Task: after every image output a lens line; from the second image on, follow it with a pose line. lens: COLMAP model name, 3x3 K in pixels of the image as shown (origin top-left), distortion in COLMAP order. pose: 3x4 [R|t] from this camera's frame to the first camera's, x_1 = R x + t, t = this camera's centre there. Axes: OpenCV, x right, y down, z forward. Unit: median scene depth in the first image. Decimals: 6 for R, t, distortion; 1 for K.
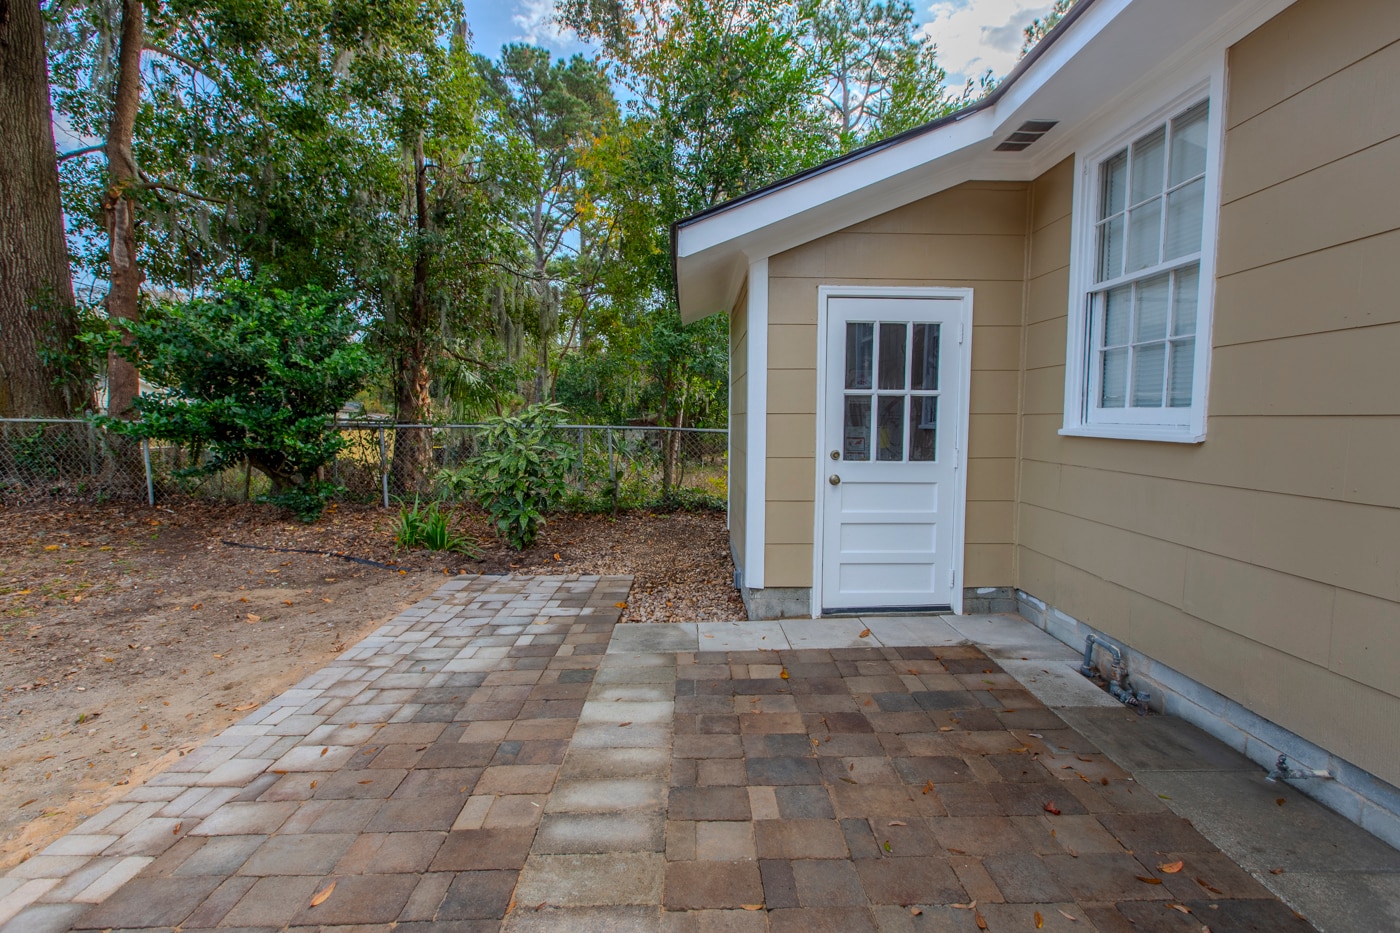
lens RADIAL K [[625.3, 0, 699.6], [0, 625.3, 472.6], [0, 0, 1]] dist [-0.000979, -0.000442]
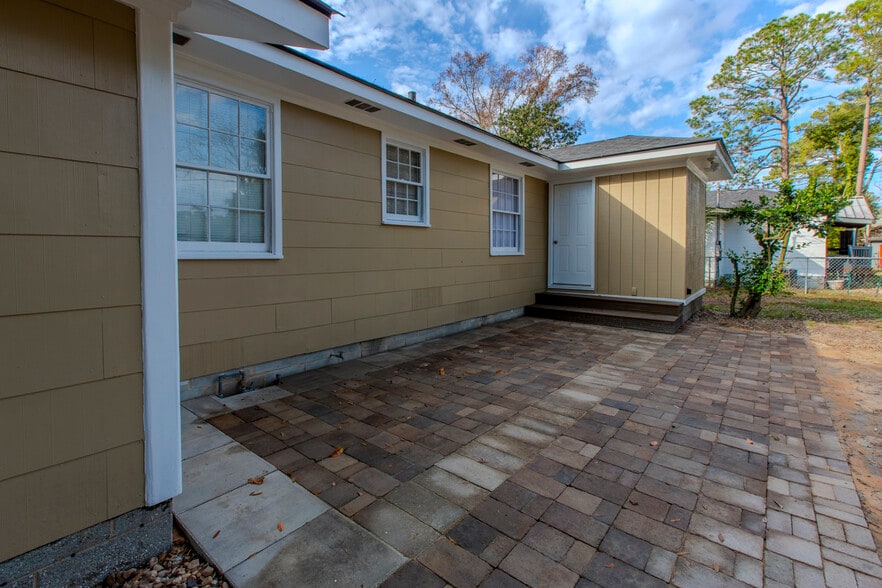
lens RADIAL K [[404.1, 0, 436.3], [0, 404.1, 265.0], [0, 0, 1]] dist [0.000066, 0.000237]
pose [[-0.753475, -0.024068, 0.657035, -0.589907], [0.053758, 0.993728, 0.098051, -0.127311], [-0.655275, 0.109200, -0.747456, 1.592046]]
